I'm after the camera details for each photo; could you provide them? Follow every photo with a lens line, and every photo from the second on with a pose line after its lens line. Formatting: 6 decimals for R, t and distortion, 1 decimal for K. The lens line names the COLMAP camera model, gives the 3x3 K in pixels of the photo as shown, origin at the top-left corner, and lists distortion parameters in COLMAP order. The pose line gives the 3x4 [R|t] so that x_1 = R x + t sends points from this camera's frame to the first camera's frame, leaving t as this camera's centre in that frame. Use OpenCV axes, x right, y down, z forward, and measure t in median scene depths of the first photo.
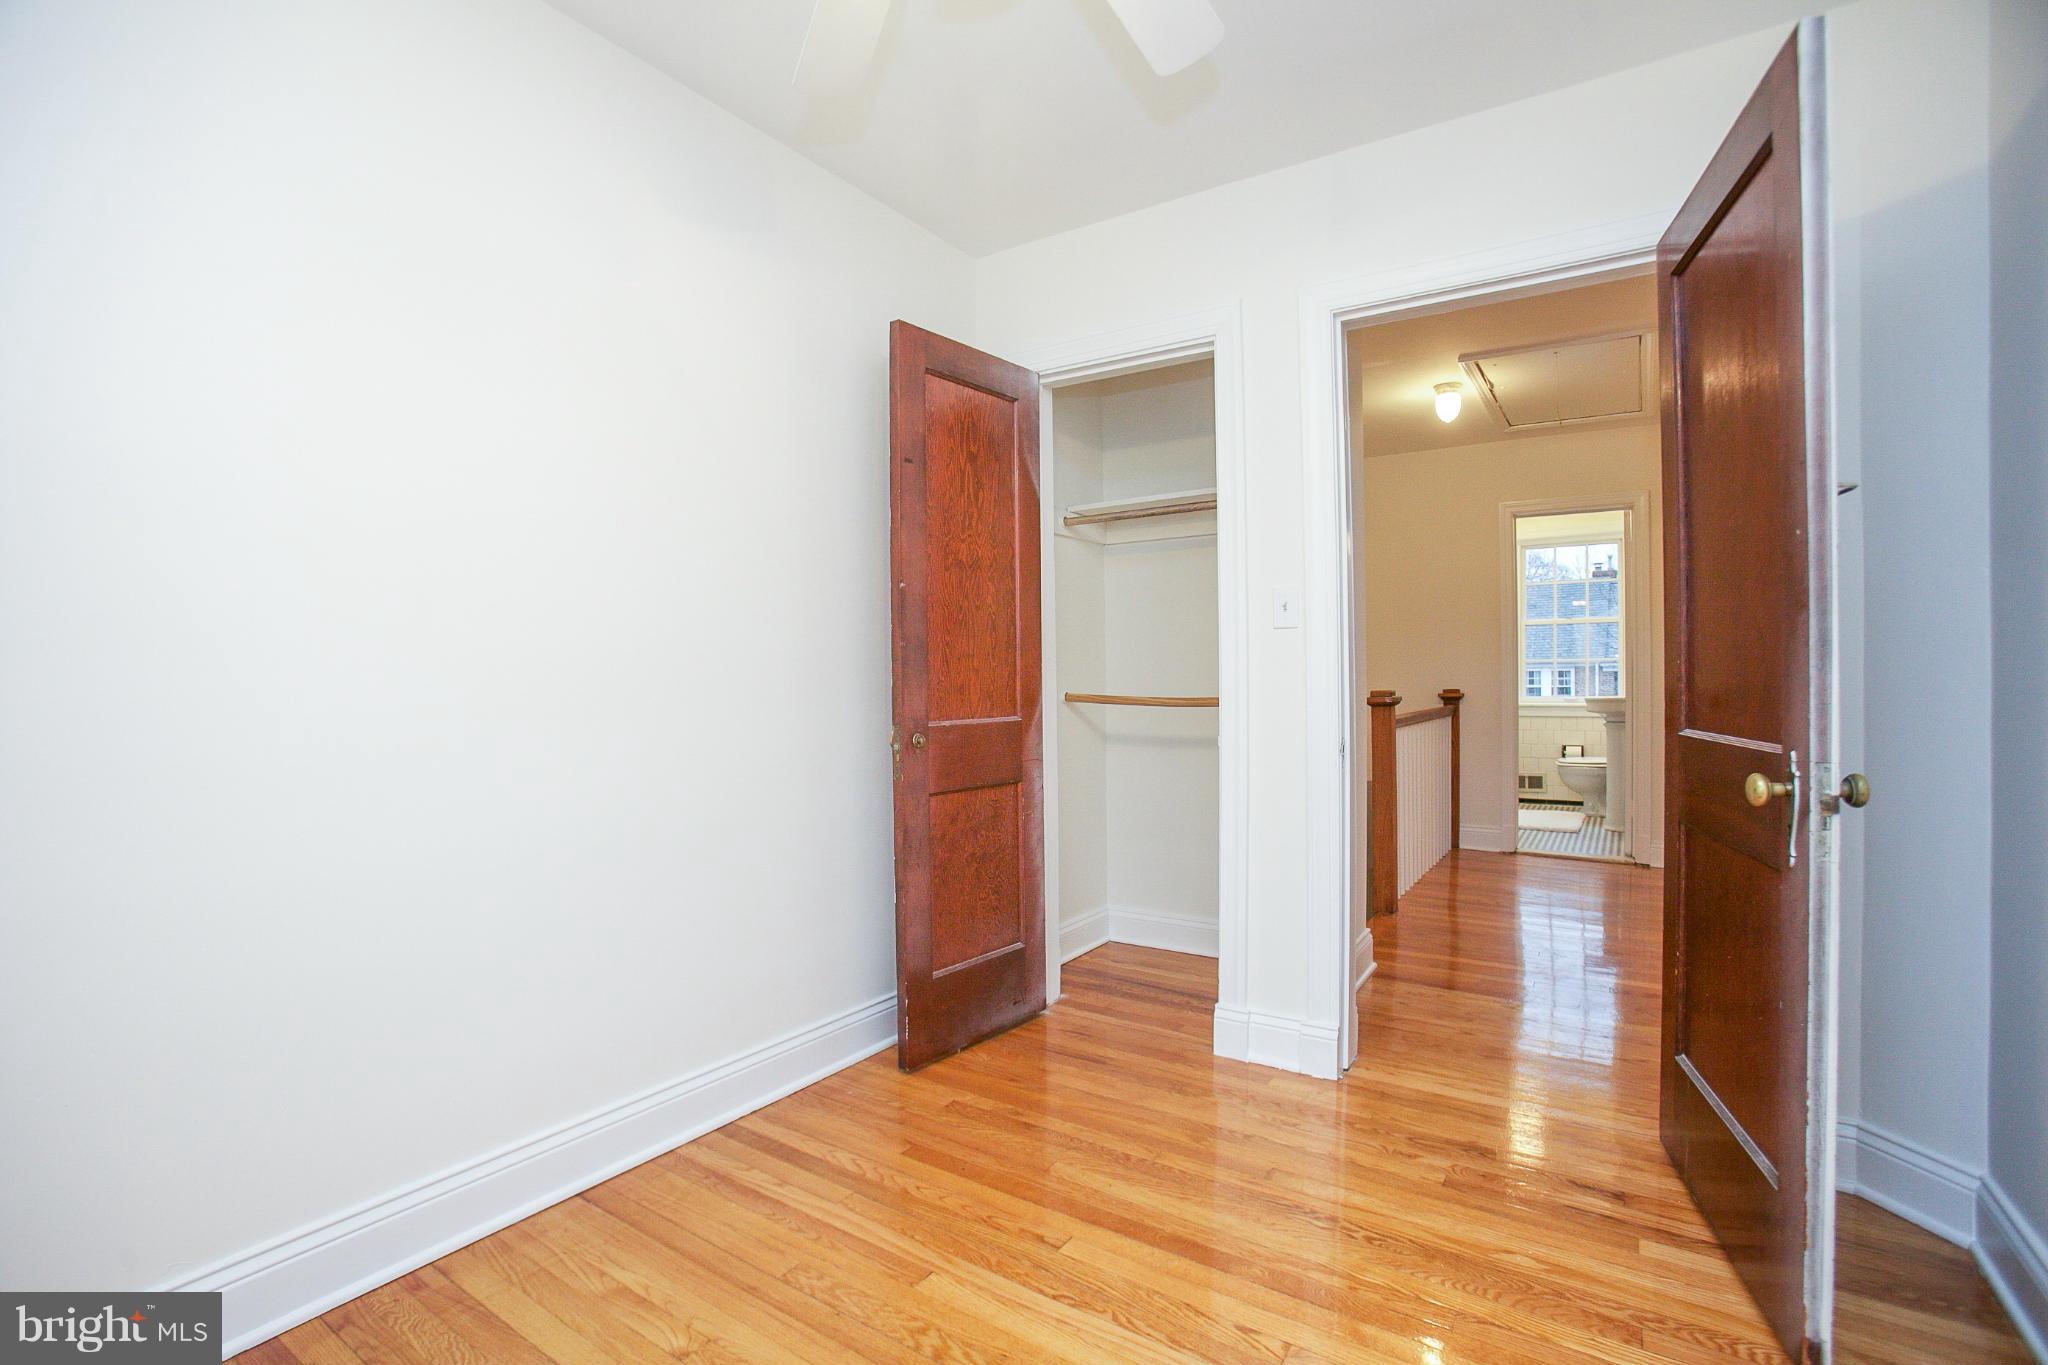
lens RADIAL K [[947.5, 0, 1024.0], [0, 947.5, 682.5], [0, 0, 1]] dist [-0.012192, 0.000449]
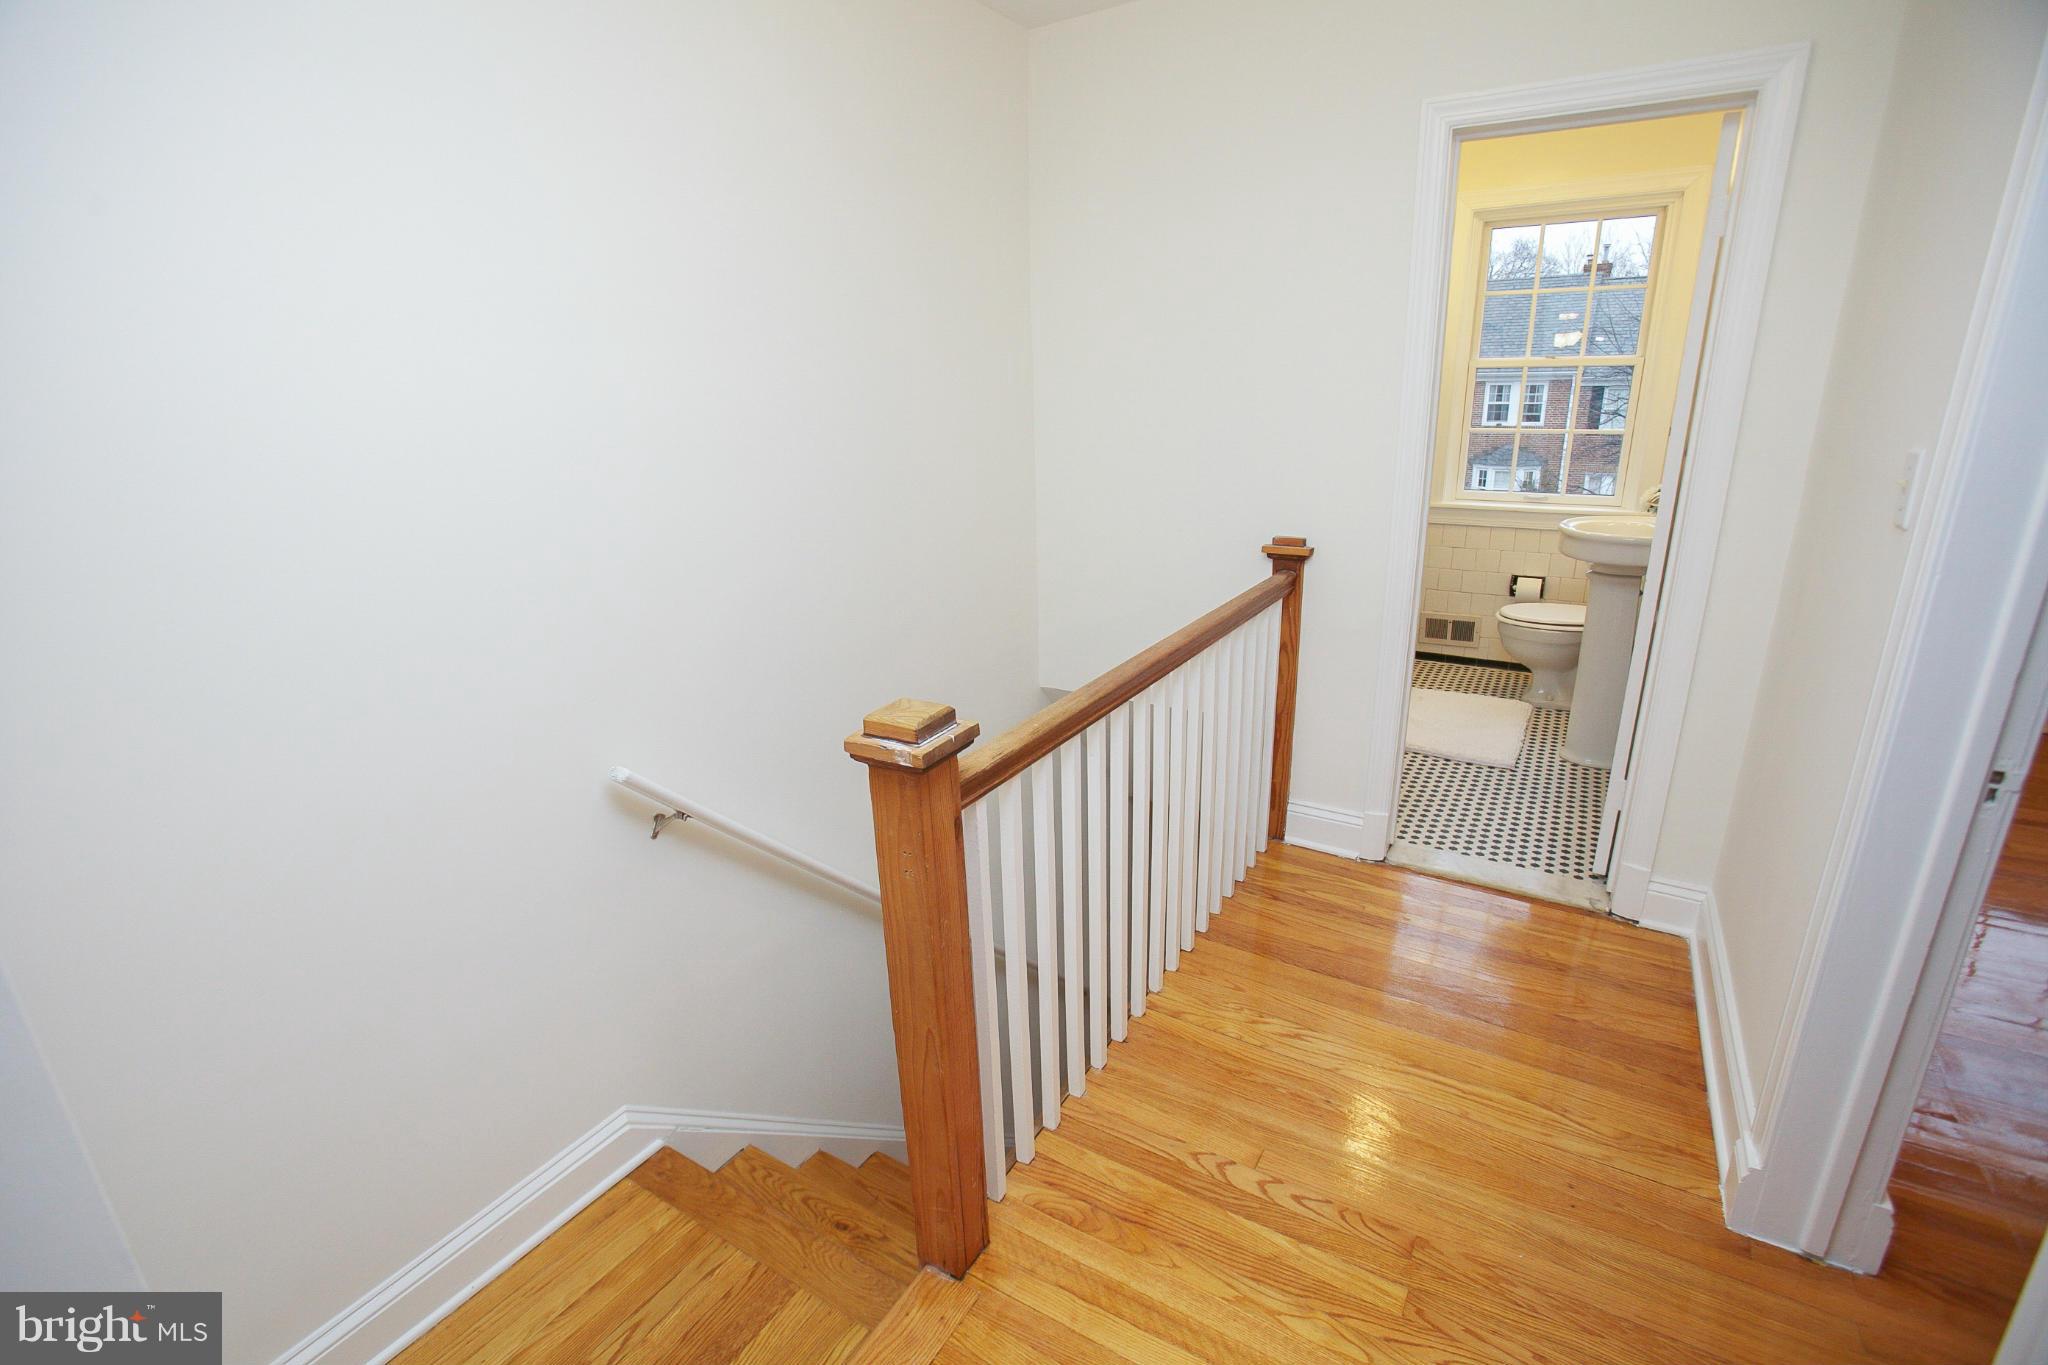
lens RADIAL K [[947.5, 0, 1024.0], [0, 947.5, 682.5], [0, 0, 1]] dist [-0.012192, 0.000449]
pose [[0.998925, -0.030909, 0.034540, 0.228758], [0.019608, 0.957021, 0.289354, -0.049033], [-0.041999, -0.288366, 0.956599, 0.403440]]
